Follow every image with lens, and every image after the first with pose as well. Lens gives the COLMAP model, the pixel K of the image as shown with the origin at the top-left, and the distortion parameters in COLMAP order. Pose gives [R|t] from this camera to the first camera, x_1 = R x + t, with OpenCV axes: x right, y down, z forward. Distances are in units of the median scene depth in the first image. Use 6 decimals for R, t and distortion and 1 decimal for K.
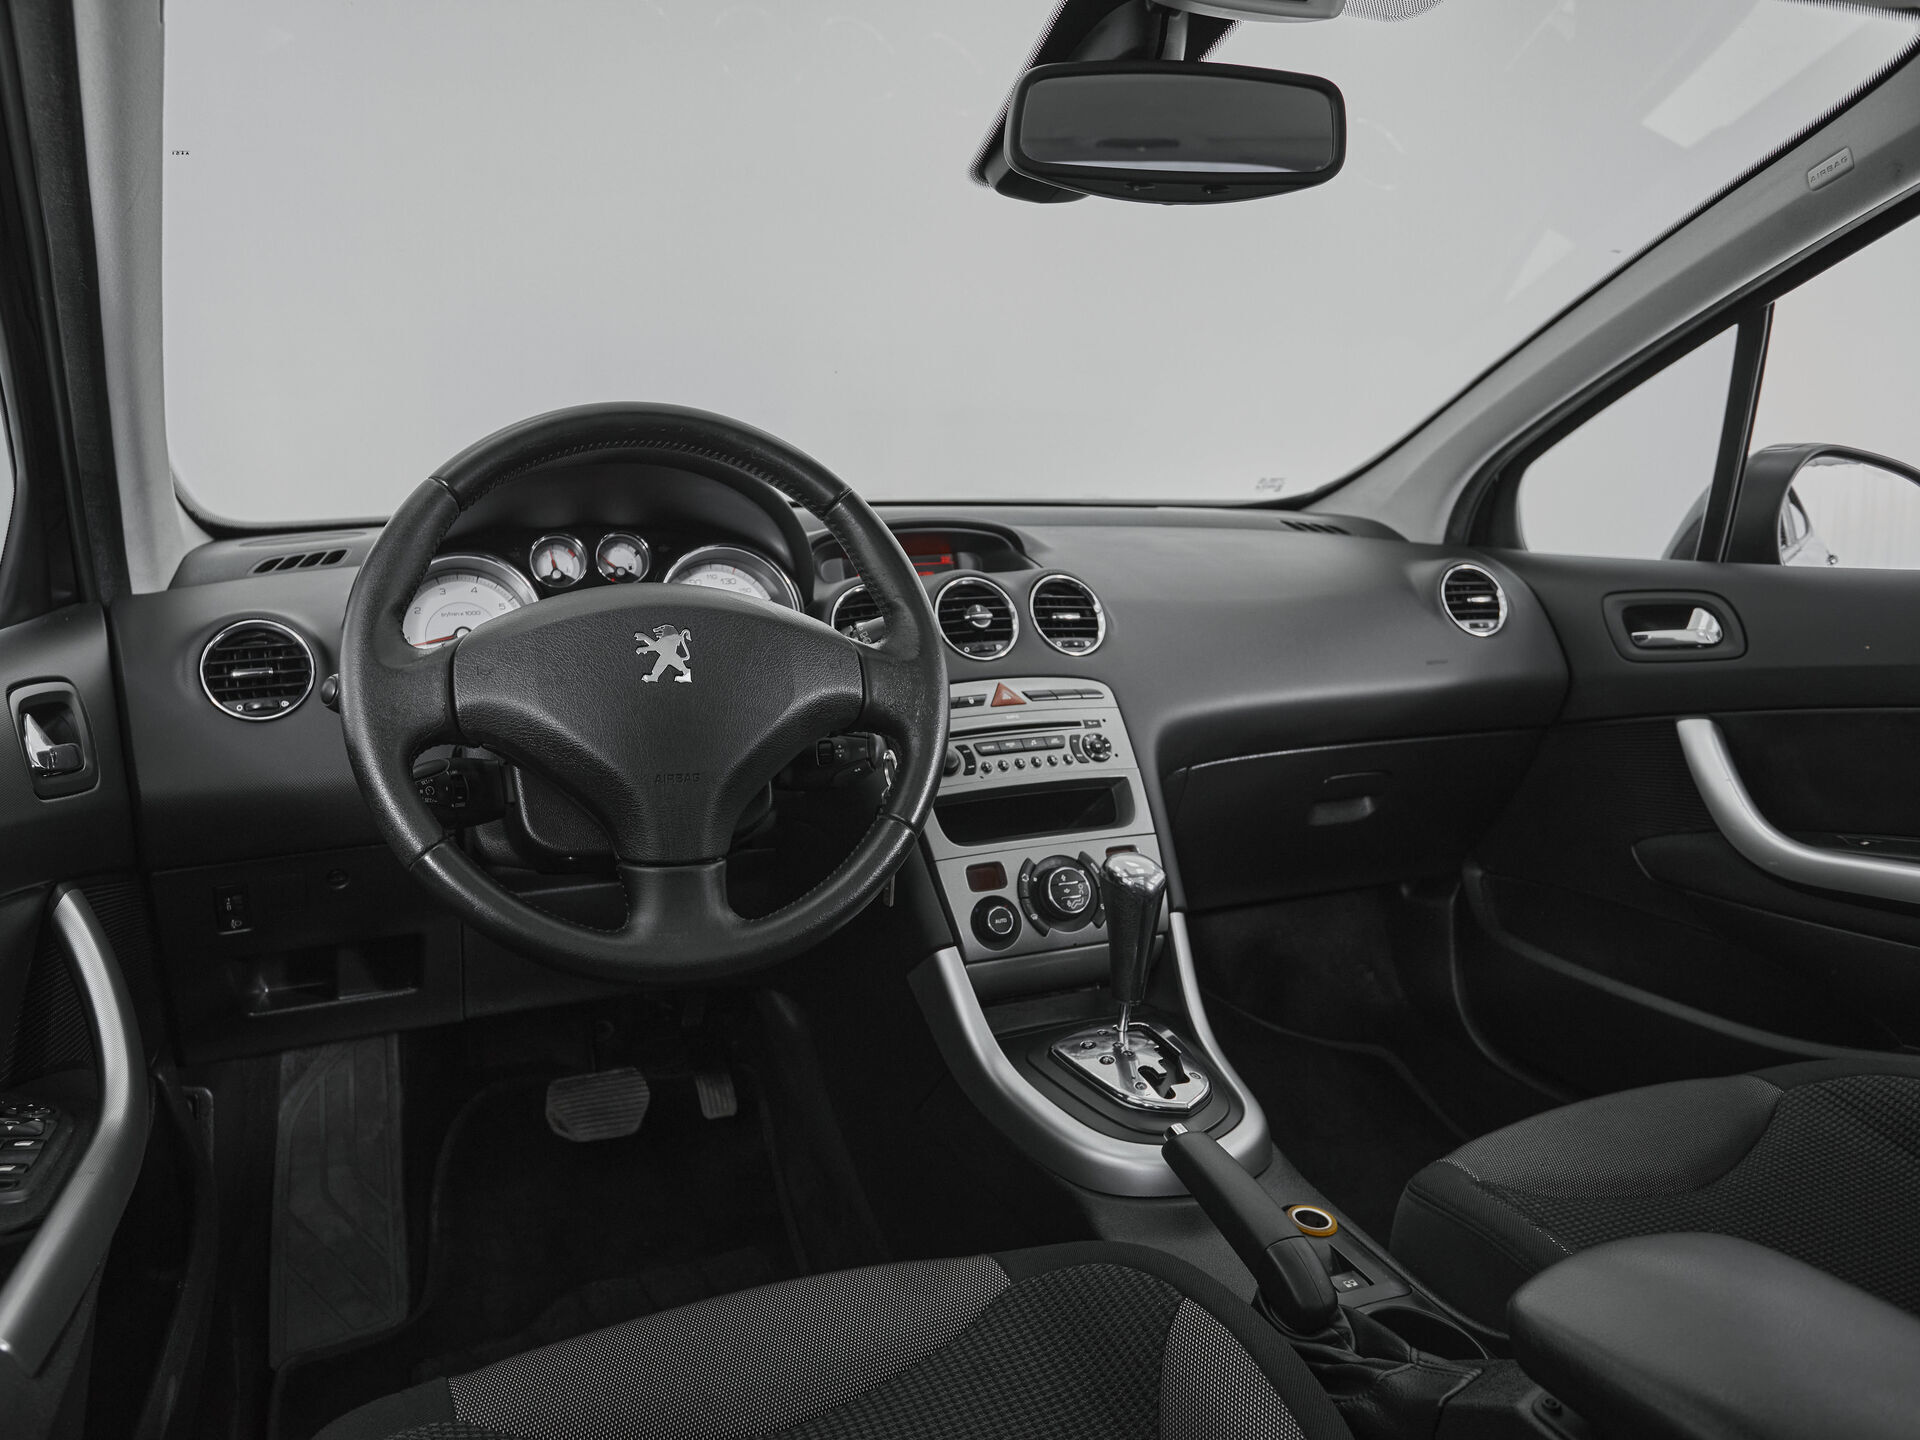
lens RADIAL K [[1368.6, 0, 877.6], [0, 1368.6, 722.7], [0, 0, 1]] dist [-0.056107, 0.019160]
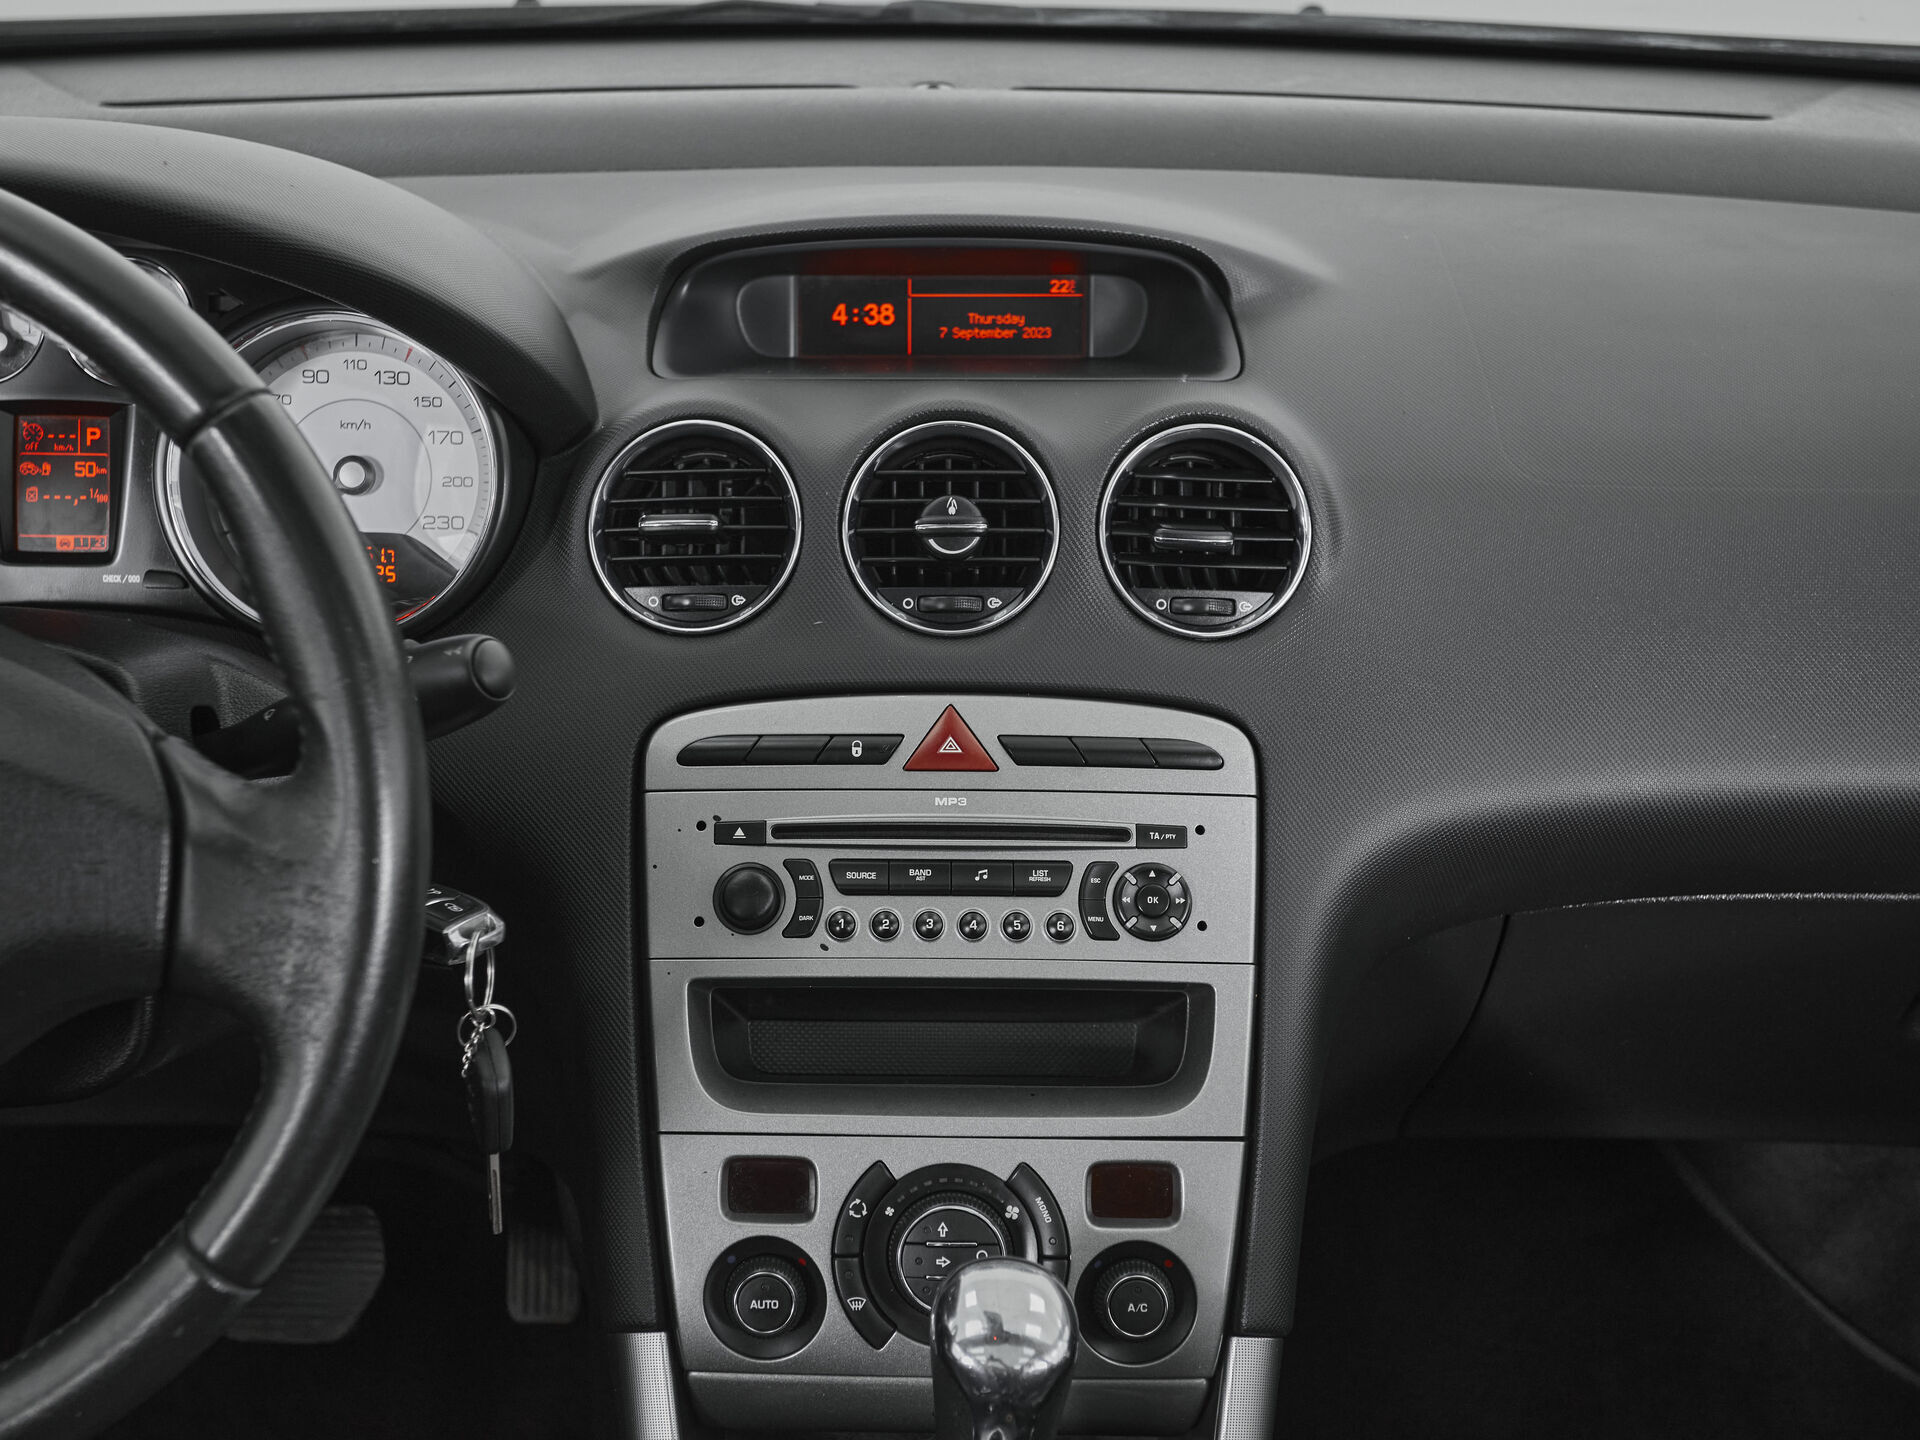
lens RADIAL K [[2515.9, 0, 916.2], [0, 2515.9, 731.4], [0, 0, 1]] dist [0.008532, 0.000000]
pose [[0.929693, 0.183908, -0.319137, 0.329135], [-0.090758, 0.954095, 0.285420, -0.242406], [0.356978, -0.236389, 0.903707, 0.304969]]
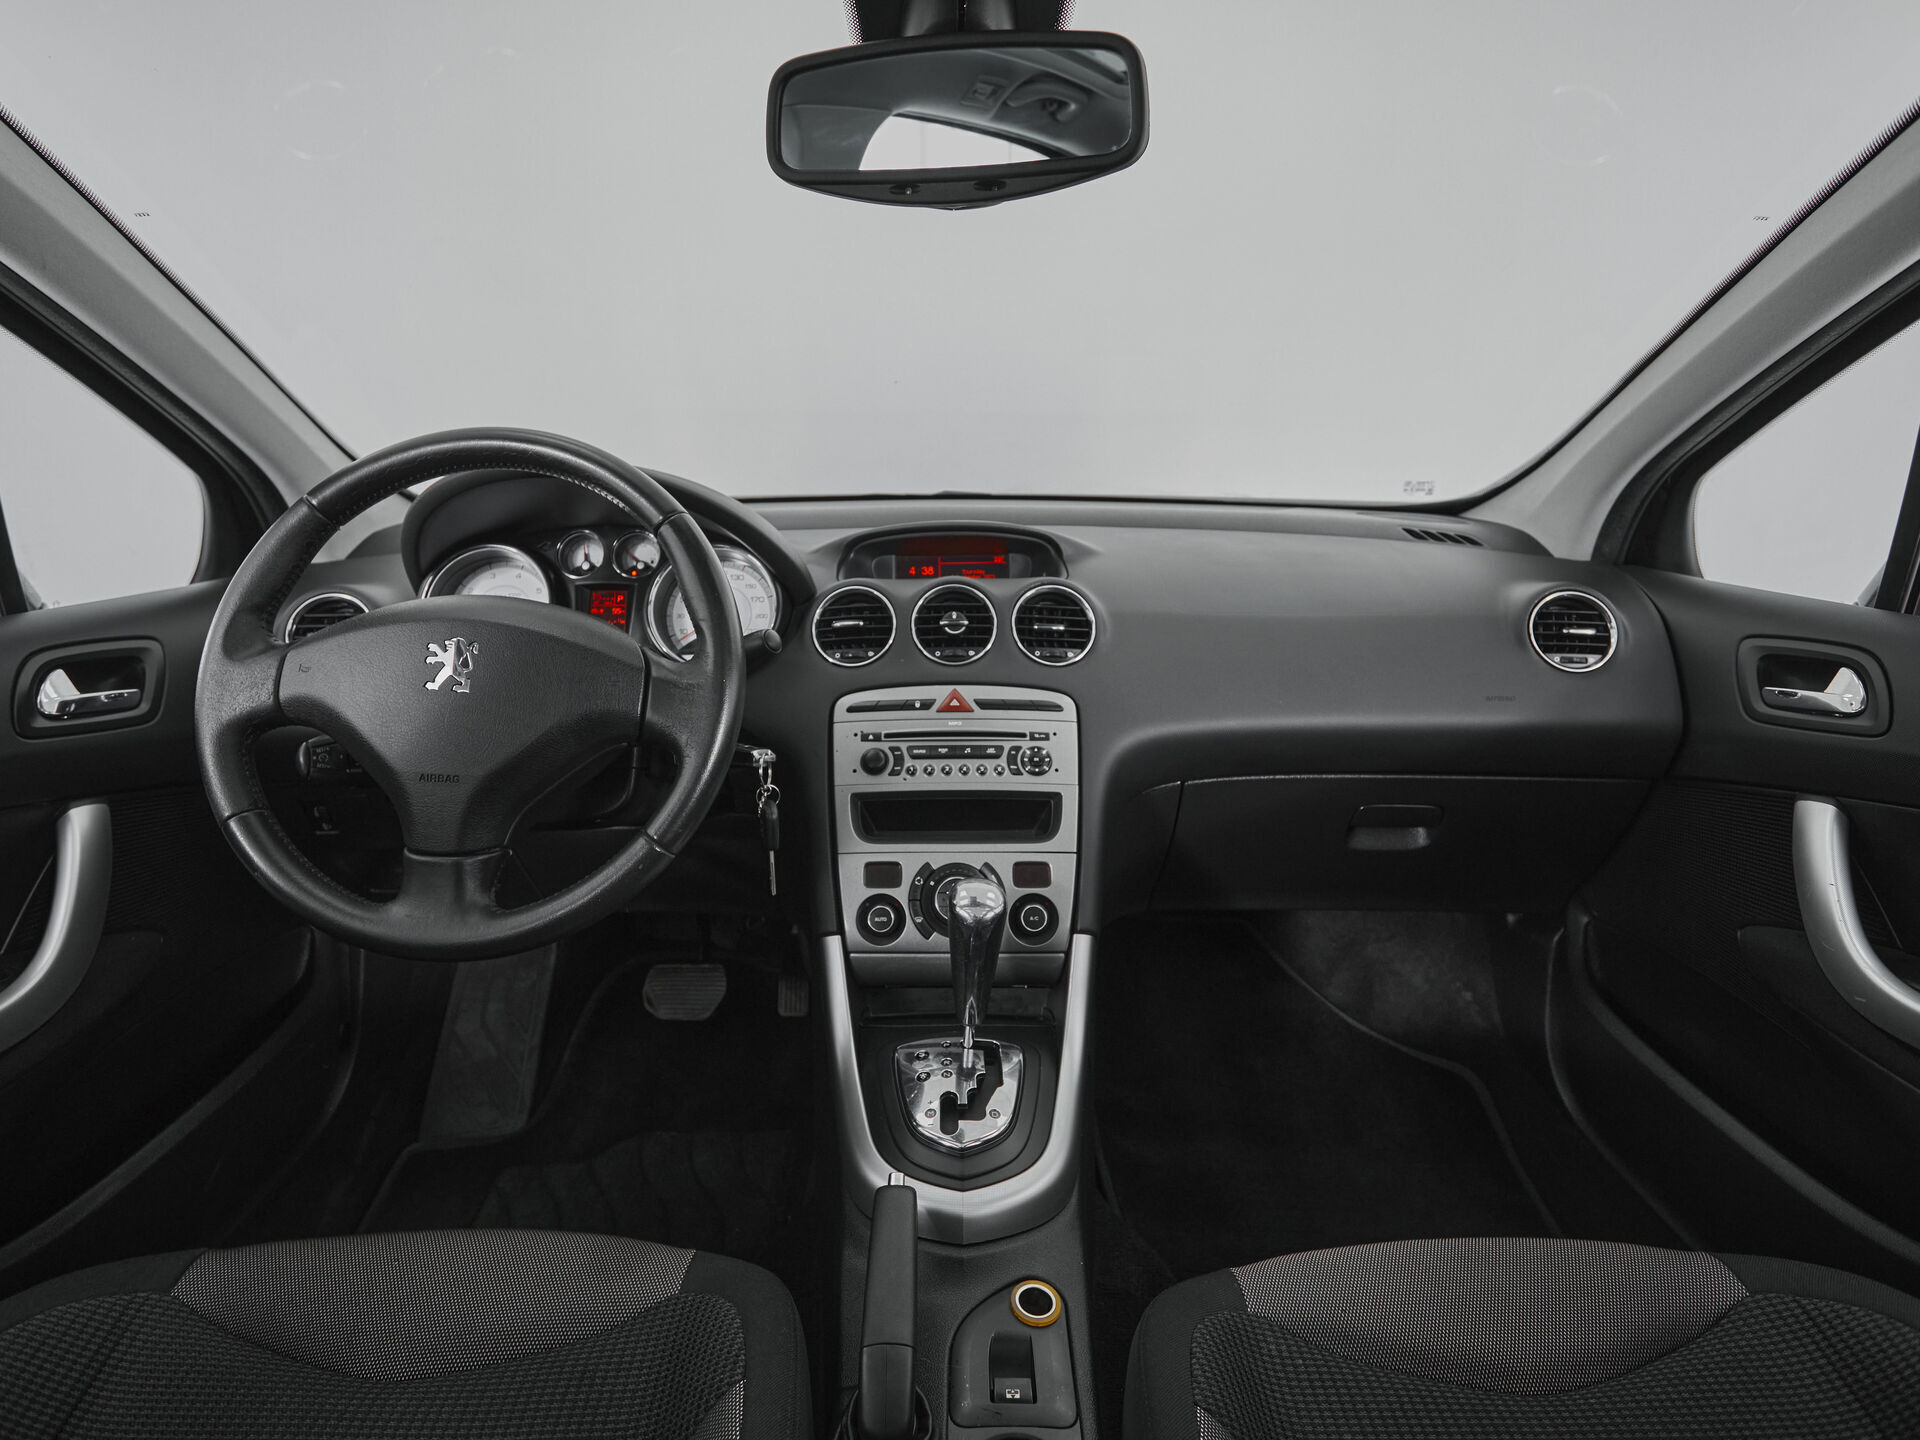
lens RADIAL K [[1049.8, 0, 960.5], [0, 1049.8, 725.1], [0, 0, 1]] dist [-0.002668, -0.002964]
pose [[0.932258, 0.106106, -0.345885, 0.380137], [-0.074869, 0.991912, 0.102493, -0.085665], [0.353963, -0.069653, 0.932662, 0.248301]]
